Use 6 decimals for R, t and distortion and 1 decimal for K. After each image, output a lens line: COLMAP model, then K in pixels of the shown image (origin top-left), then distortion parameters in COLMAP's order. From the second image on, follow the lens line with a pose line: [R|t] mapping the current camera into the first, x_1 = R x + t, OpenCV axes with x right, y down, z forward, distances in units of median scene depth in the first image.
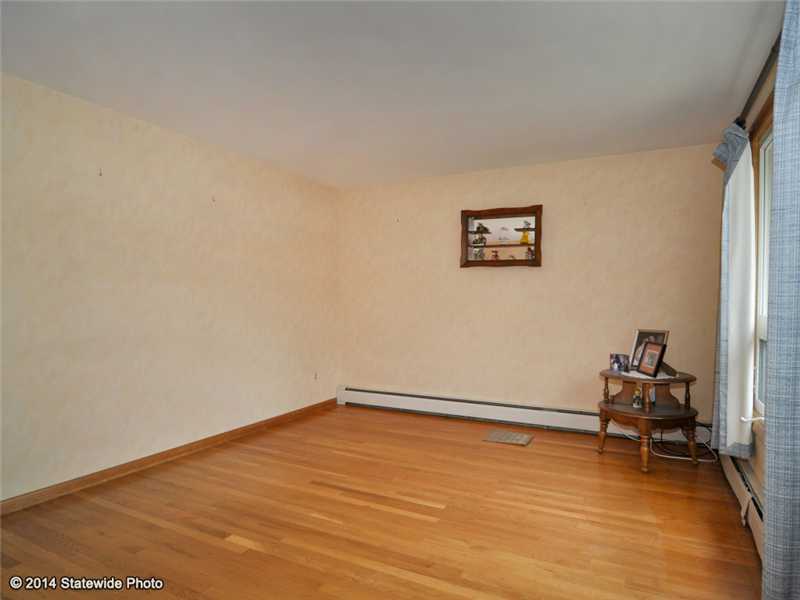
lens RADIAL K [[487.4, 0, 400.0], [0, 487.4, 300.0], [0, 0, 1]] dist [-0.006938, -0.002580]
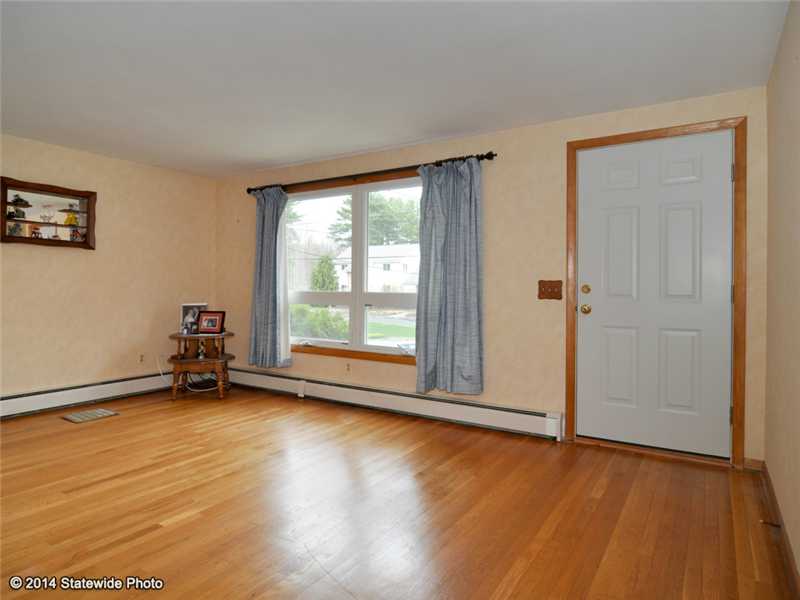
lens RADIAL K [[487.0, 0, 403.6], [0, 487.0, 282.0], [0, 0, 1]] dist [-0.030113, -0.000307]
pose [[0.081471, 0.007599, 0.996647, -0.847527], [-0.001575, 0.999971, -0.007495, 0.009685], [-0.996674, -0.000959, 0.081480, 0.299575]]
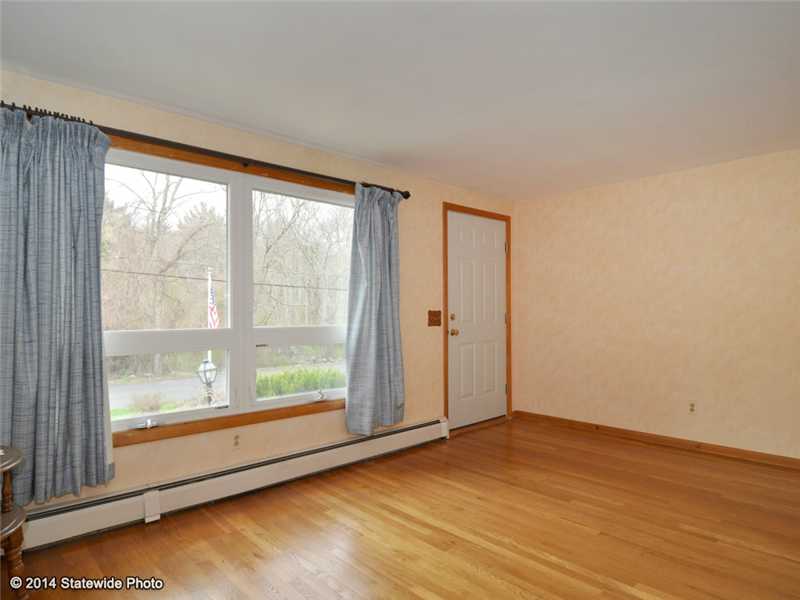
lens RADIAL K [[487.4, 0, 400.0], [0, 487.4, 300.0], [0, 0, 1]] dist [-0.006938, -0.002580]
pose [[-0.943487, 0.002758, 0.331397, -0.127314], [0.000190, 0.999970, -0.007782, -0.019990], [-0.331408, -0.007279, -0.943459, 1.300607]]
